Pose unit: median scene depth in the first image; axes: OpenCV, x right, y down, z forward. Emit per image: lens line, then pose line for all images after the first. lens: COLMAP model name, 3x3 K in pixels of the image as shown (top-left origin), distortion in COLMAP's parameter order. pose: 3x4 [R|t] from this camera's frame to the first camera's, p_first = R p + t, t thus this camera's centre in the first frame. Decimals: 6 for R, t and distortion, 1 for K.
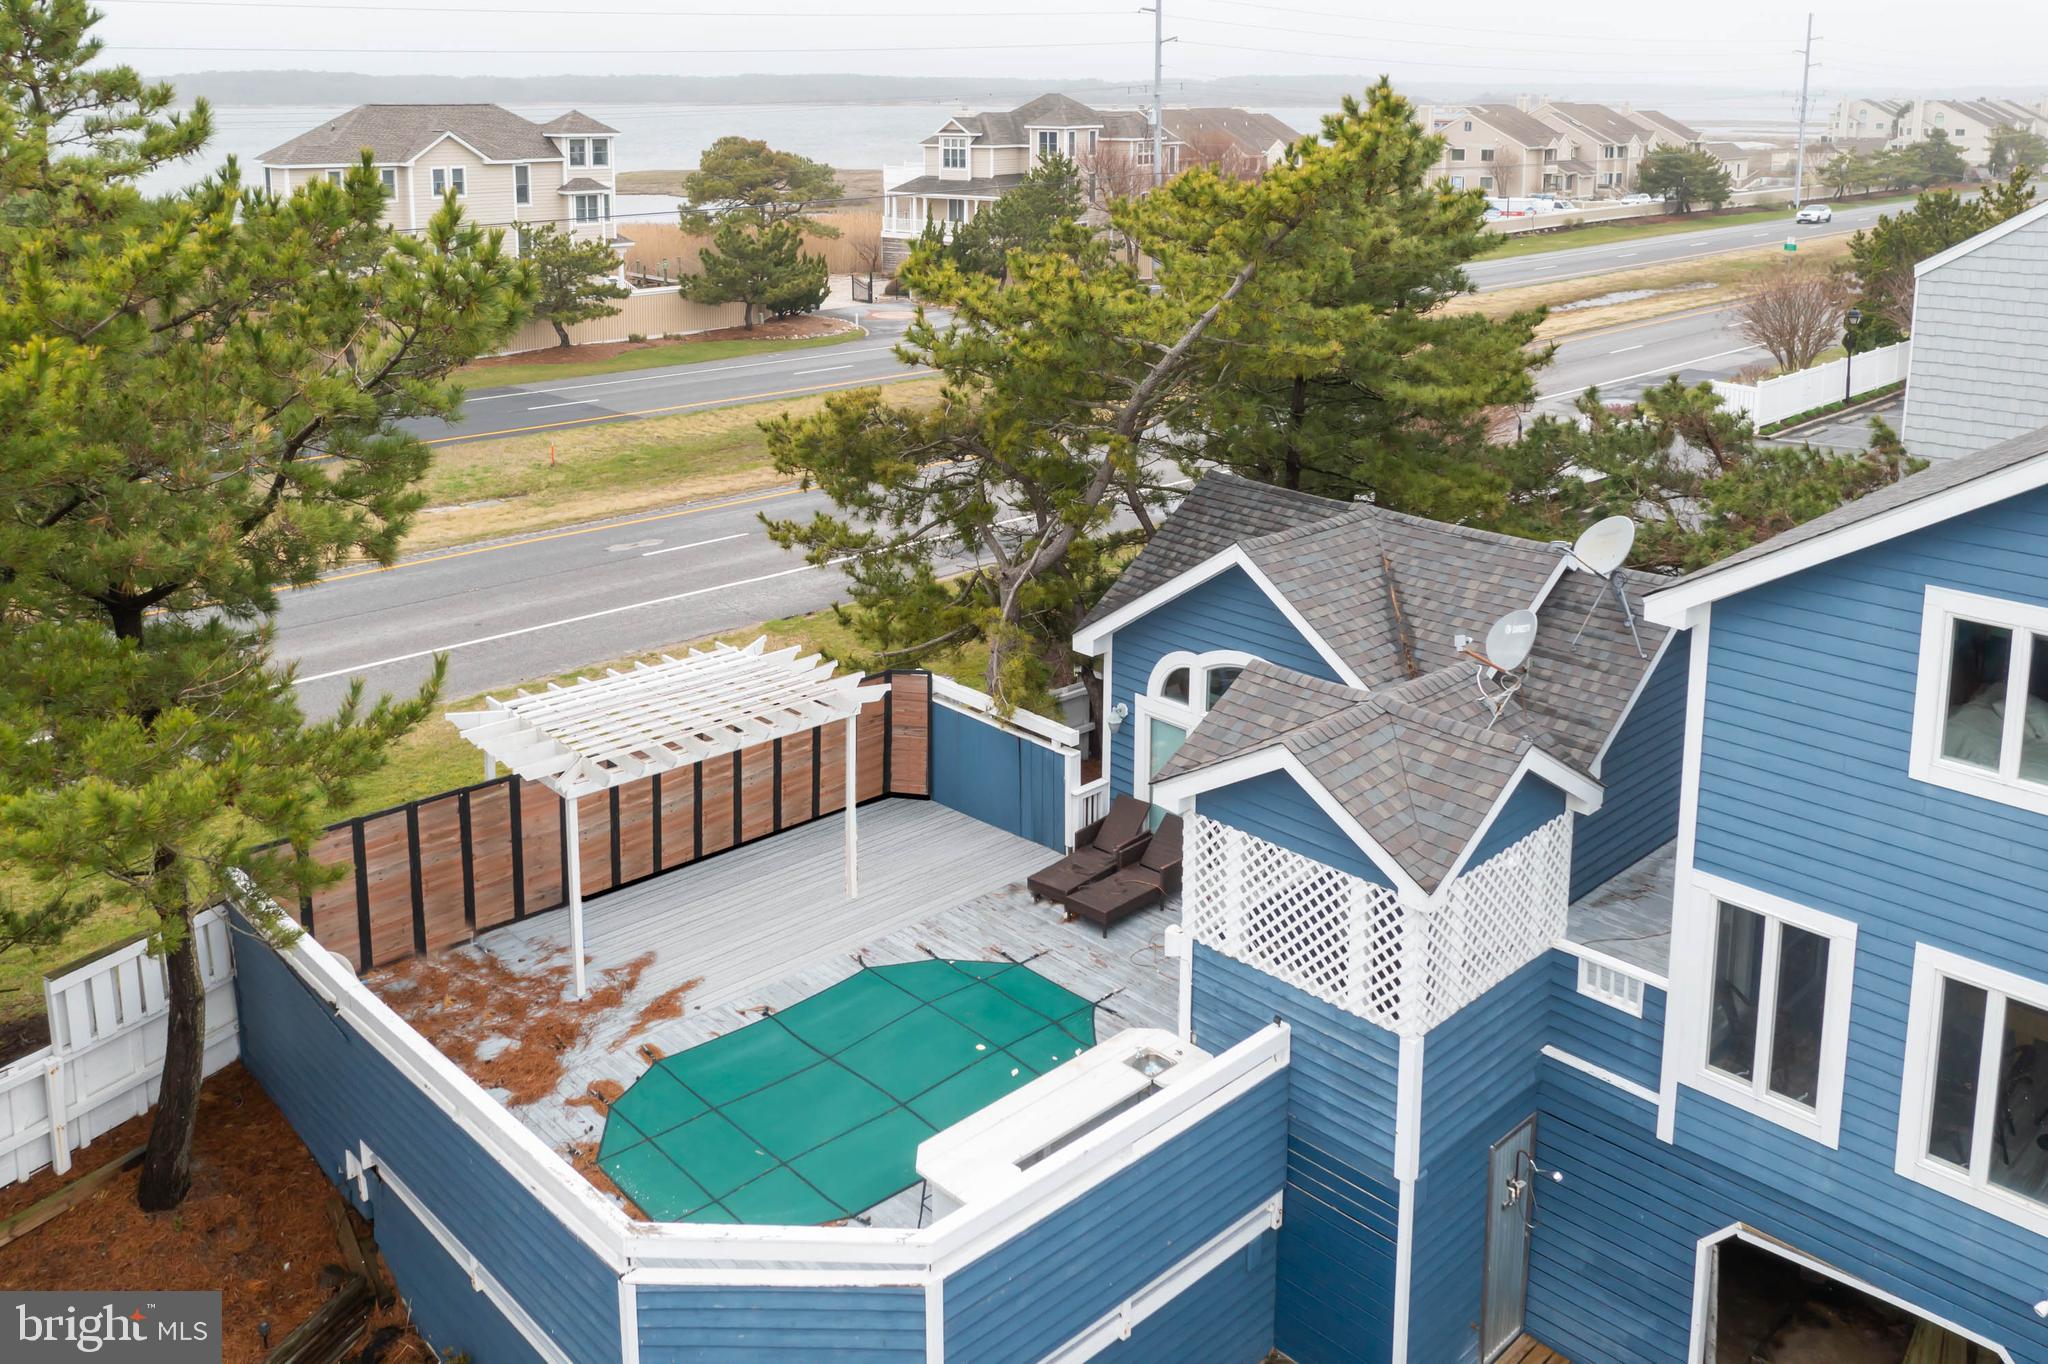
lens RADIAL K [[1702.4, 0, 1019.8], [0, 1702.4, 350.8], [0, 0, 1]] dist [-0.012366, 0.000901]
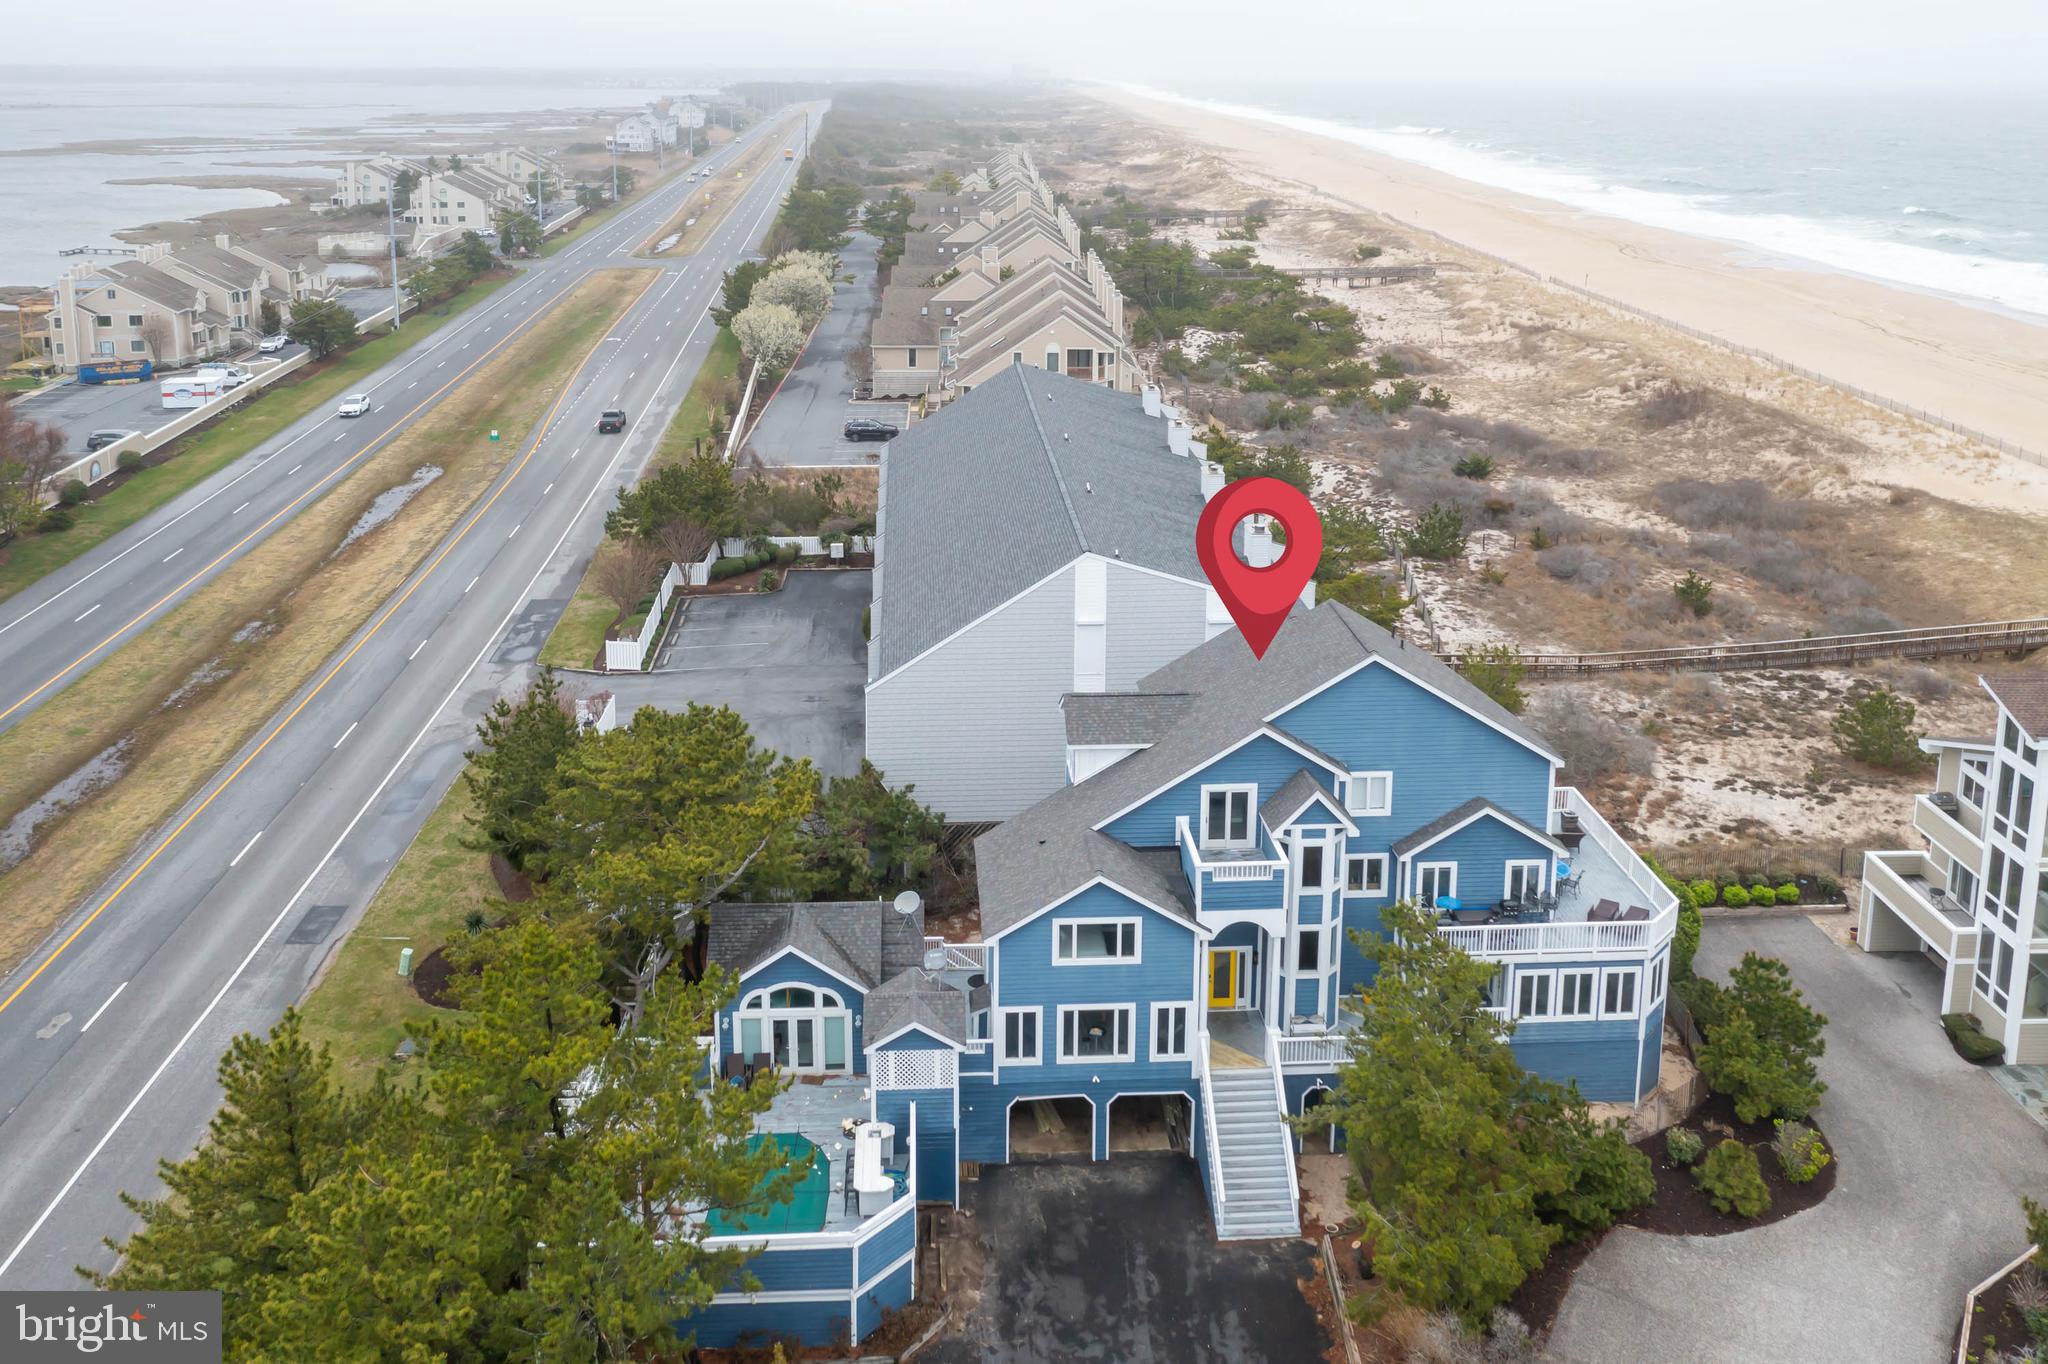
lens RADIAL K [[1708.9, 0, 1018.7], [0, 1708.9, 342.5], [0, 0, 1]] dist [-0.010245, 0.001753]
pose [[0.644396, -0.118044, 0.755526, -2.019487], [0.106871, 0.992219, 0.063873, -1.243385], [-0.757187, 0.039584, 0.651997, -1.358632]]
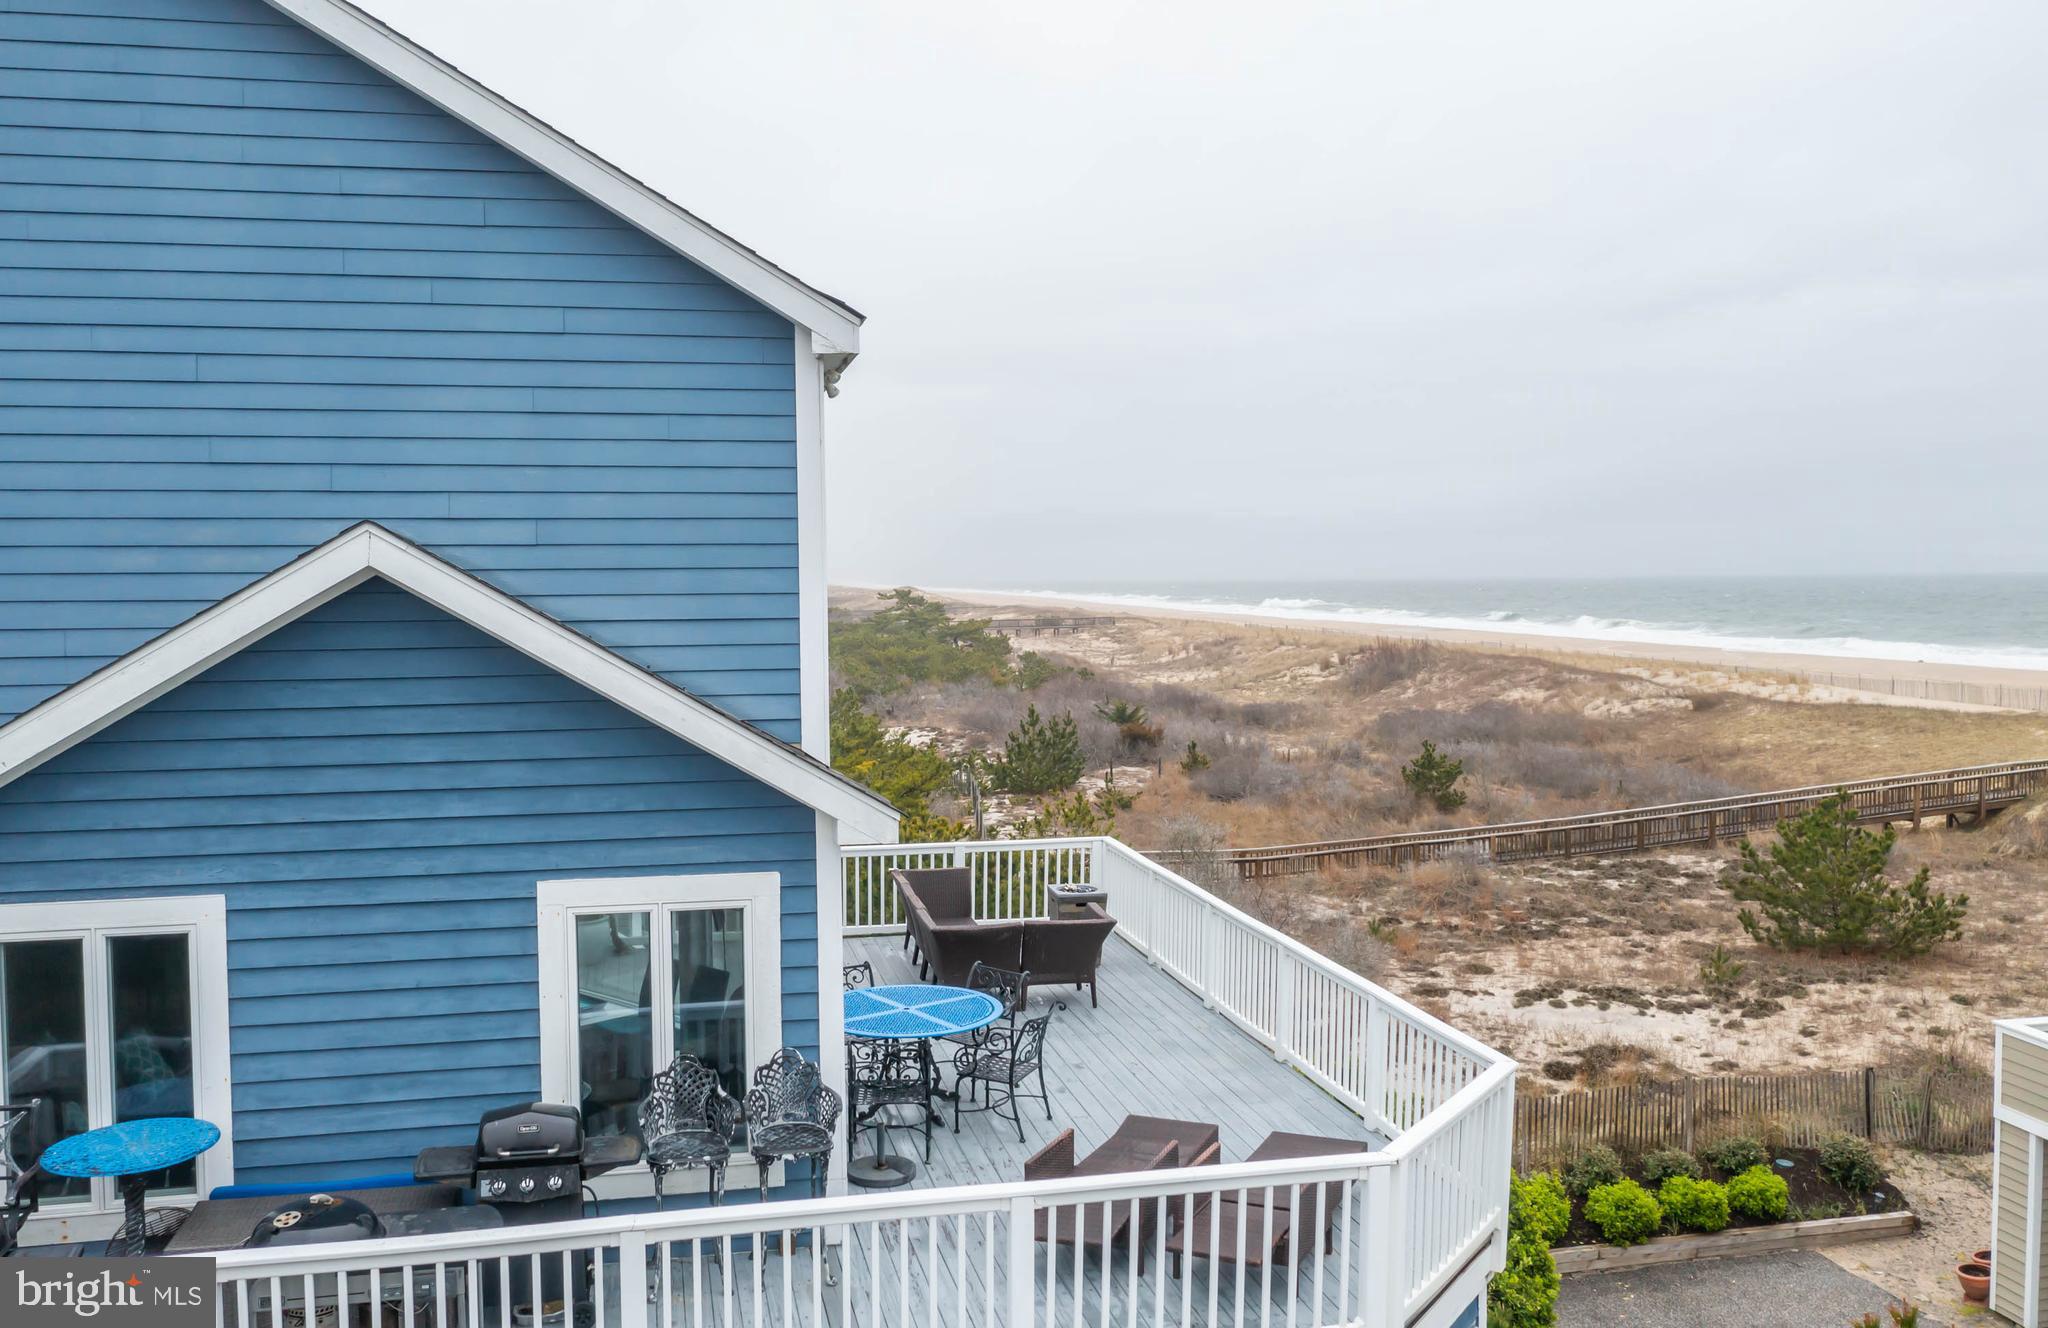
lens RADIAL K [[1676.0, 0, 1015.8], [0, 1676.0, 654.4], [0, 0, 1]] dist [-0.015373, -0.004652]
pose [[0.521403, -0.045855, 0.852077, 0.866115], [0.137520, 0.990018, -0.030872, 0.167597], [-0.842156, 0.133274, 0.522505, -0.195911]]
